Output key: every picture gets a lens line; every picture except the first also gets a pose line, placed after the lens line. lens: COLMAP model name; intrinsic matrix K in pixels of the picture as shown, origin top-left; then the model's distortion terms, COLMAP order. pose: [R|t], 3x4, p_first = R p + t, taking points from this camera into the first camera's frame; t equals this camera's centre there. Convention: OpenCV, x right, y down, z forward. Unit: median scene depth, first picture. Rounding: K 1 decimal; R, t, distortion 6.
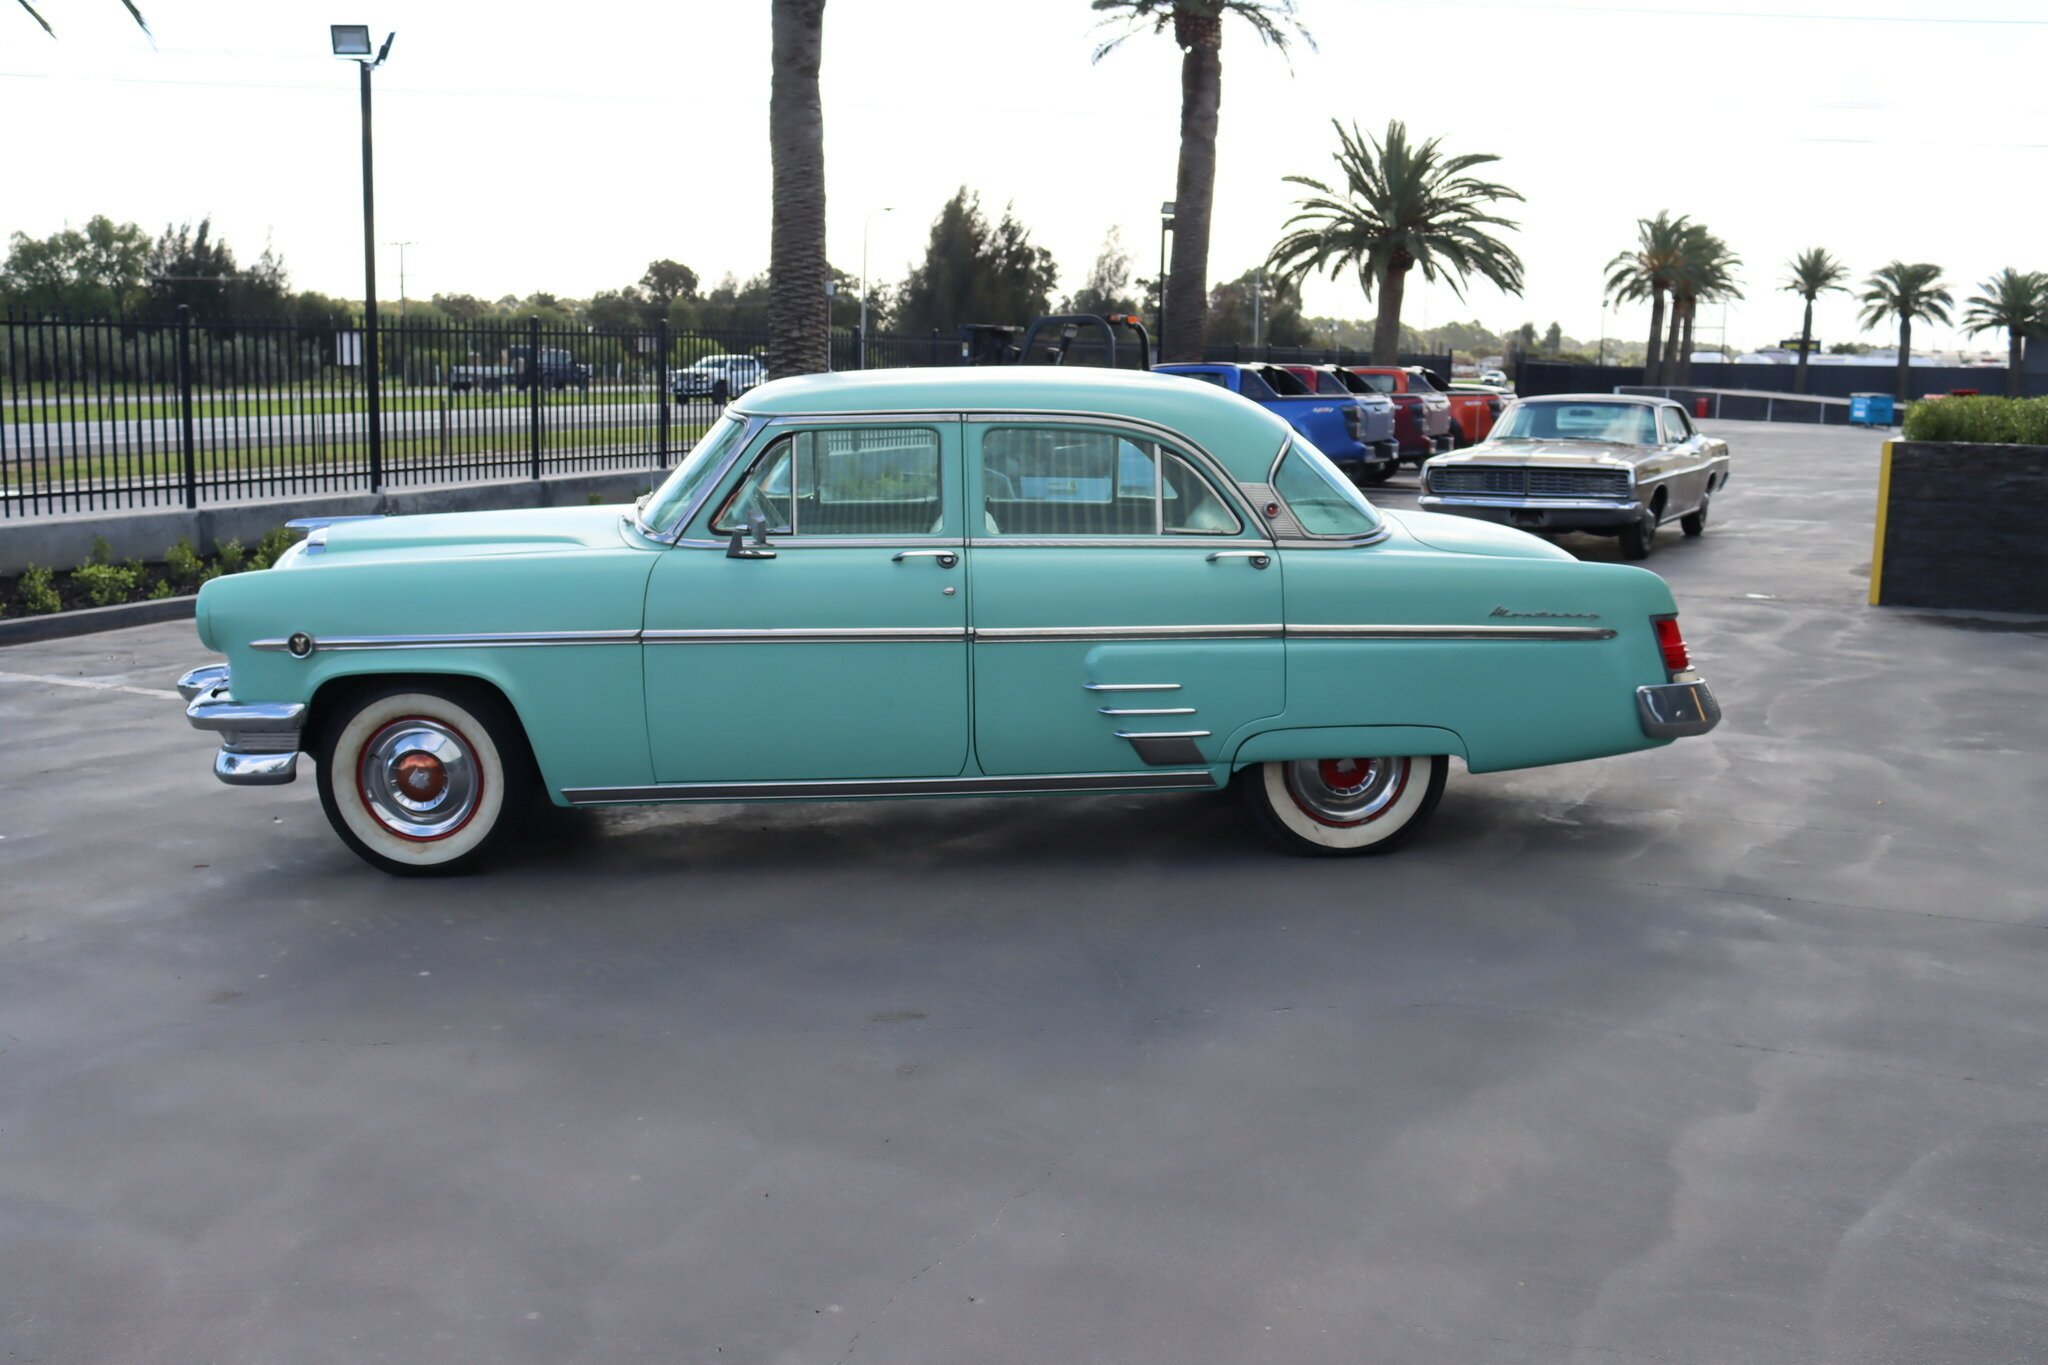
lens RADIAL K [[1891.4, 0, 1014.5], [0, 1891.4, 683.1], [0, 0, 1]] dist [-0.143113, 0.139542]
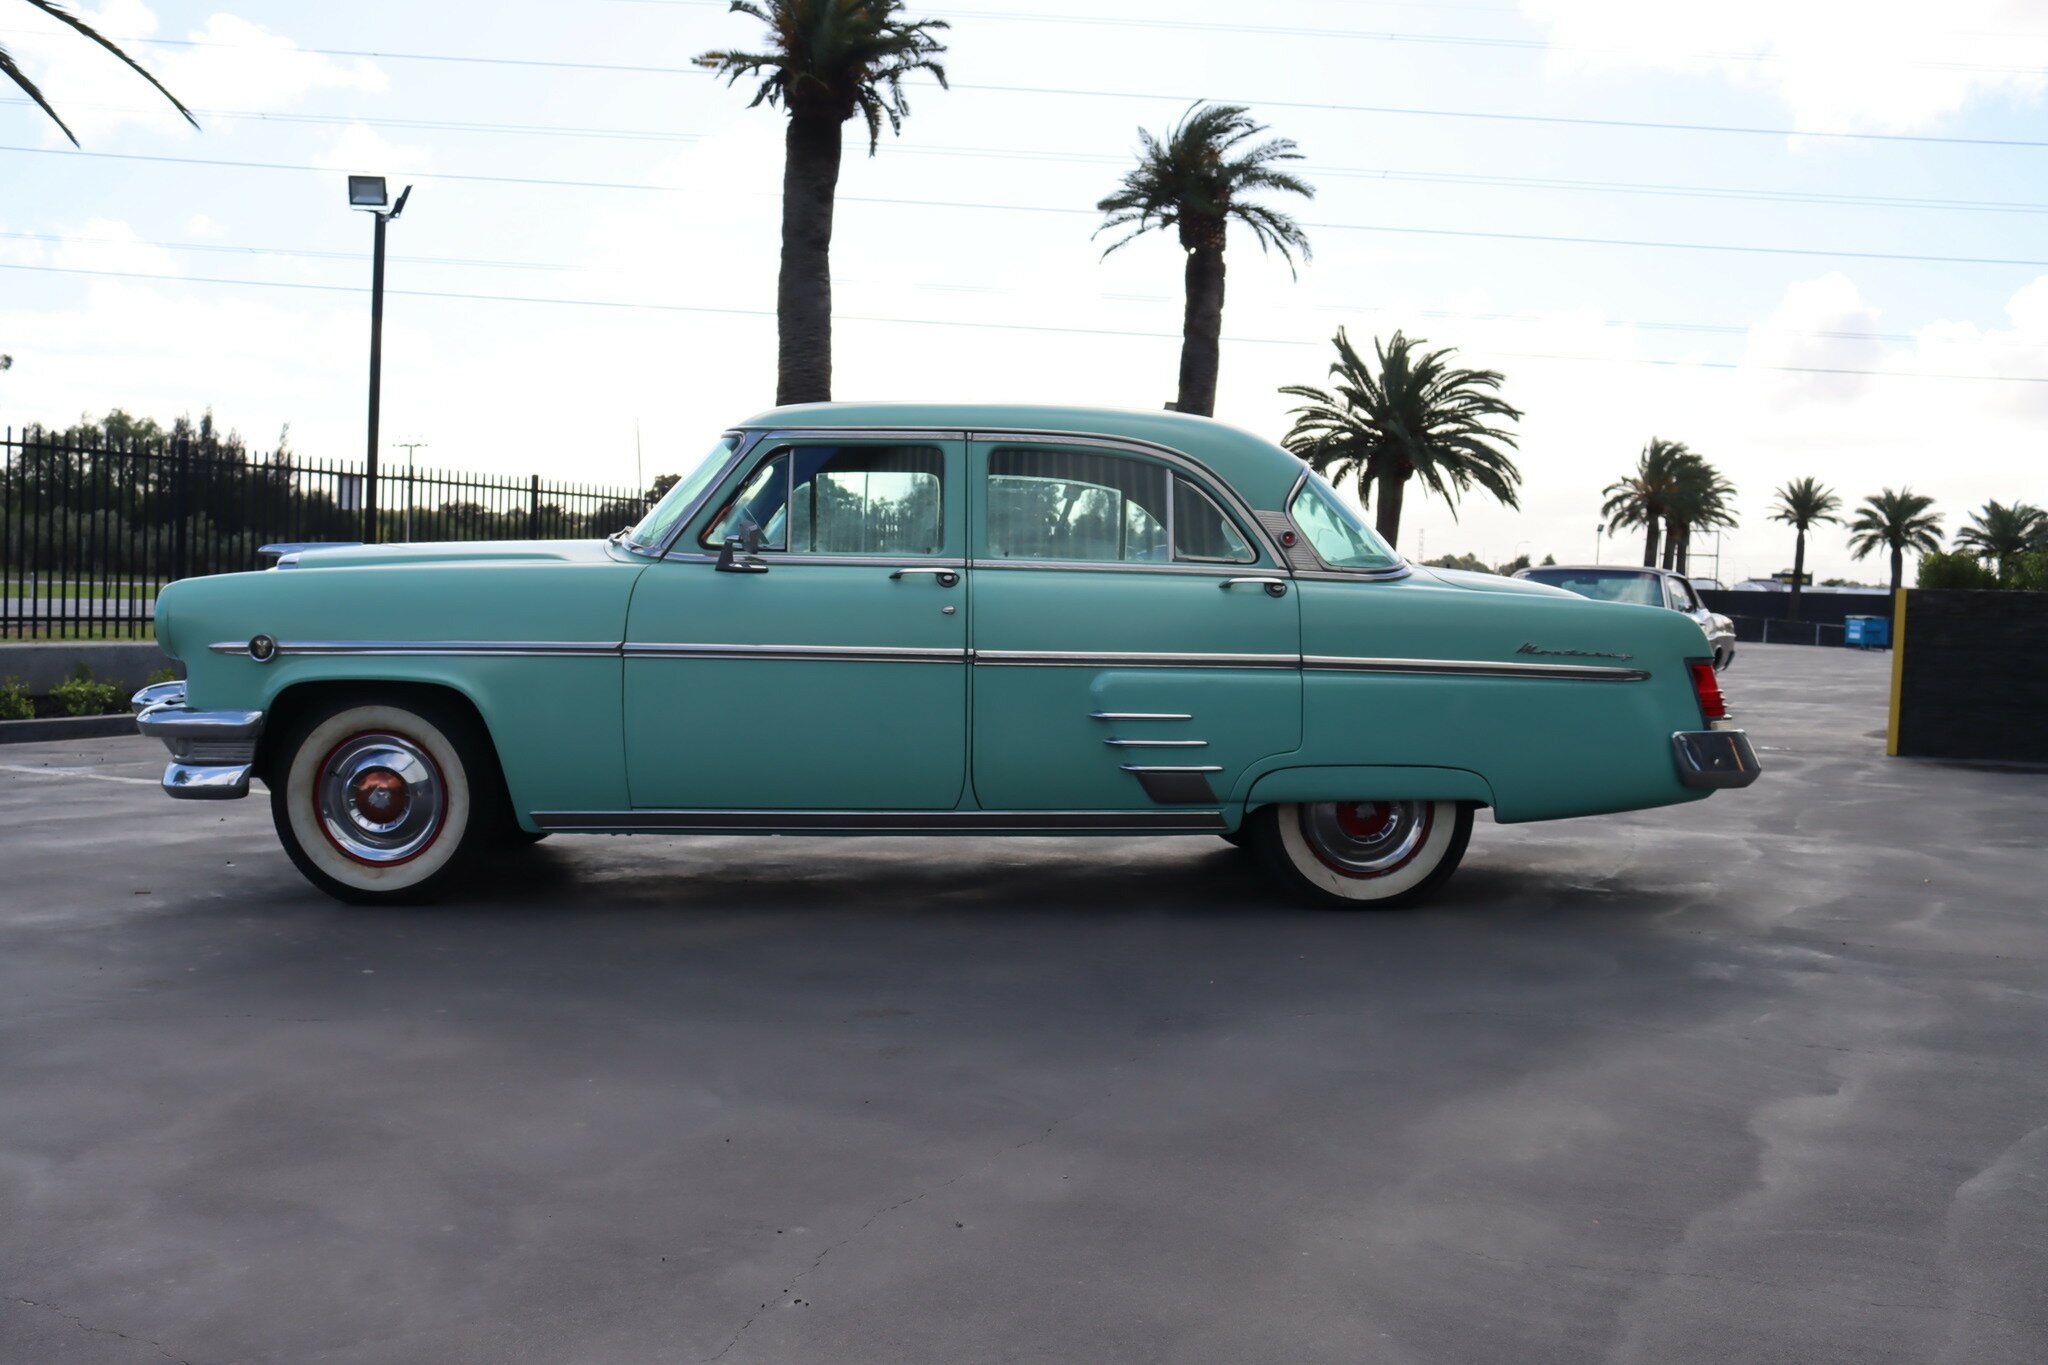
lens RADIAL K [[1895.3, 0, 1014.5], [0, 1895.3, 676.1], [0, 0, 1]] dist [-0.143589, 0.137069]
pose [[0.999785, 0.020680, 0.001259, -0.002010], [-0.020384, 0.992697, -0.118904, 0.091644], [-0.003708, 0.118853, 0.992905, 0.056553]]
